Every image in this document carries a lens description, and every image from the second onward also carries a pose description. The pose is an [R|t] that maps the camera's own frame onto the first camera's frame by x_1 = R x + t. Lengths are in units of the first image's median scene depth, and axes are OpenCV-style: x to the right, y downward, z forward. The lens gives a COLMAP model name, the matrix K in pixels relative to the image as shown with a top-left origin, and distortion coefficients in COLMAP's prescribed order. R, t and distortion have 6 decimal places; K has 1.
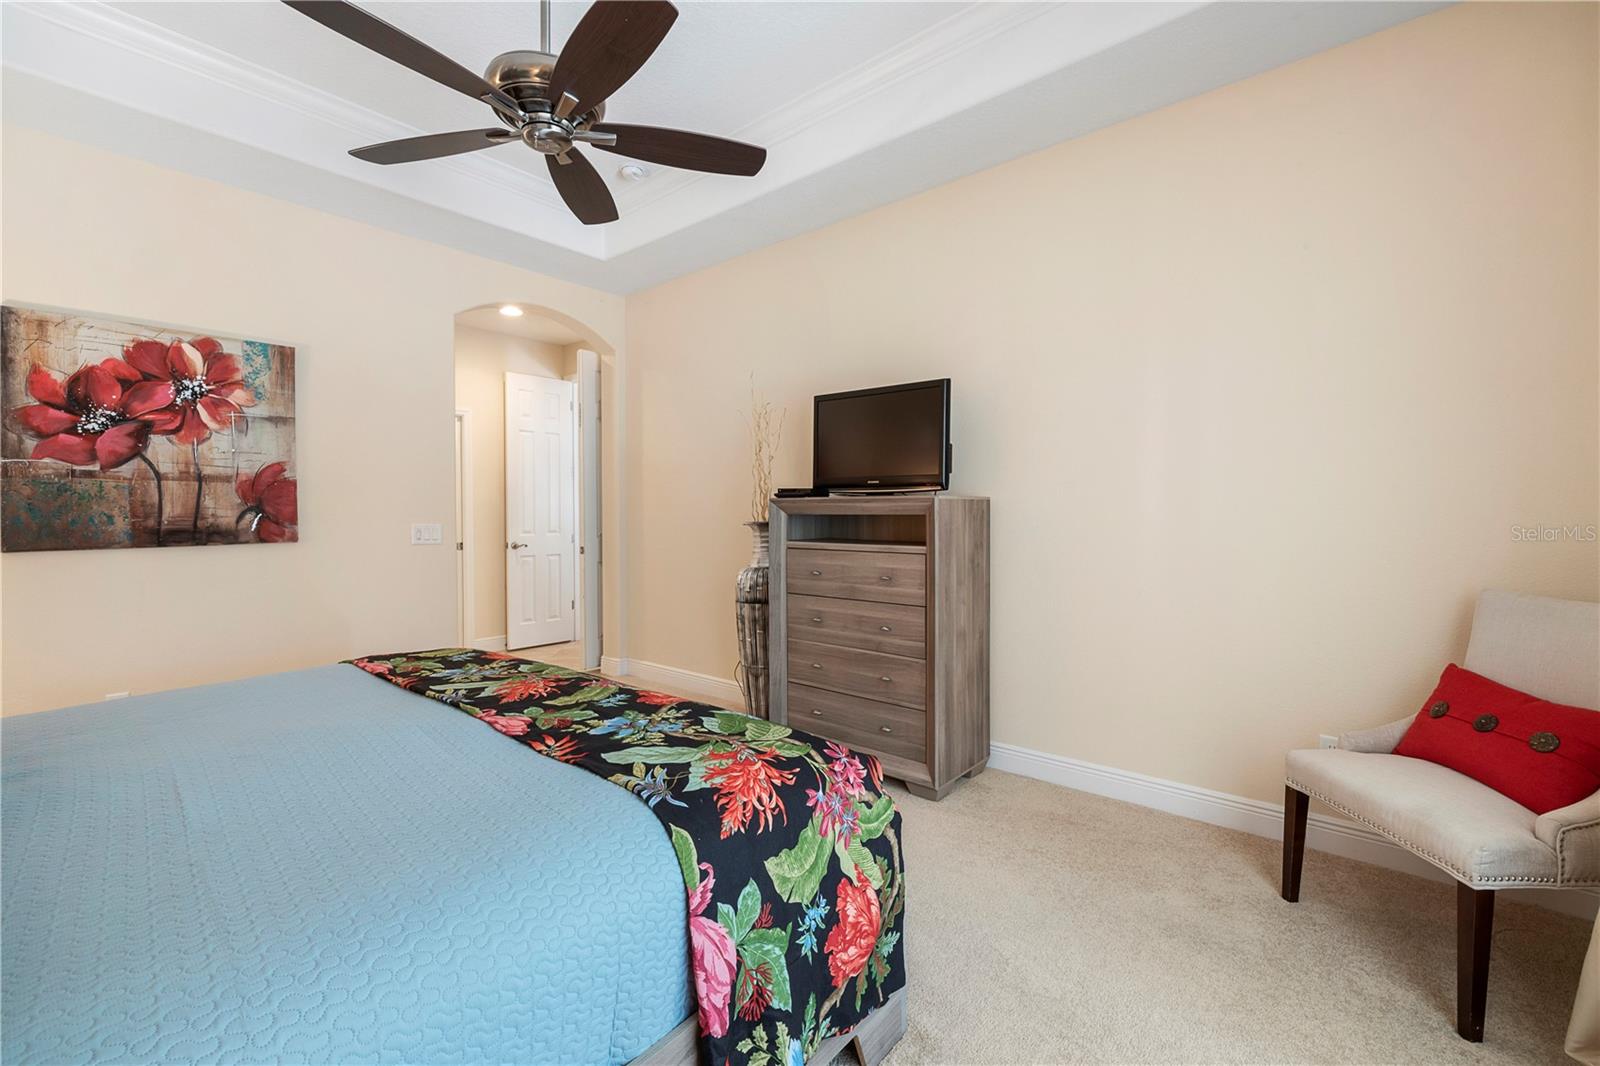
lens RADIAL K [[644.4, 0, 828.8], [0, 644.4, 524.2], [0, 0, 1]] dist [-0.017107, -0.000100]
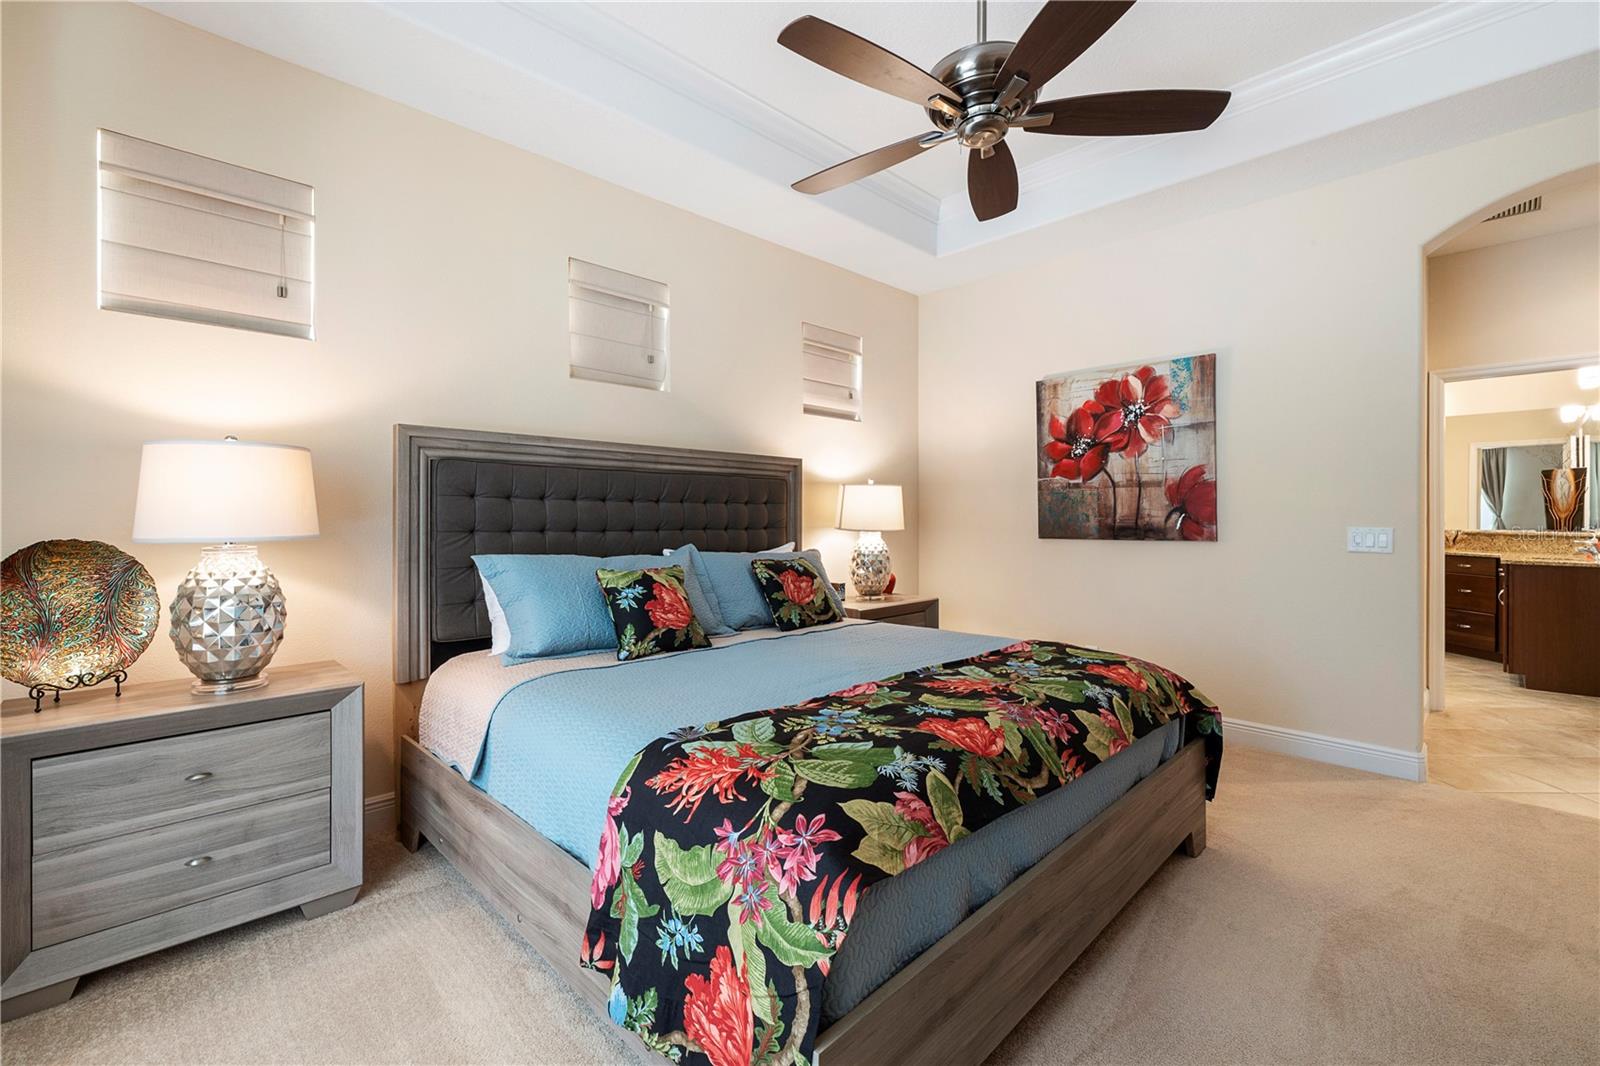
lens RADIAL K [[676.1, 0, 794.0], [0, 676.1, 530.3], [0, 0, 1]] dist [0.001504, -0.001509]
pose [[-0.105708, 0.025665, -0.994066, 0.382663], [-0.015241, 0.999508, 0.027426, -0.010988], [0.994280, 0.018050, -0.105265, 0.503653]]
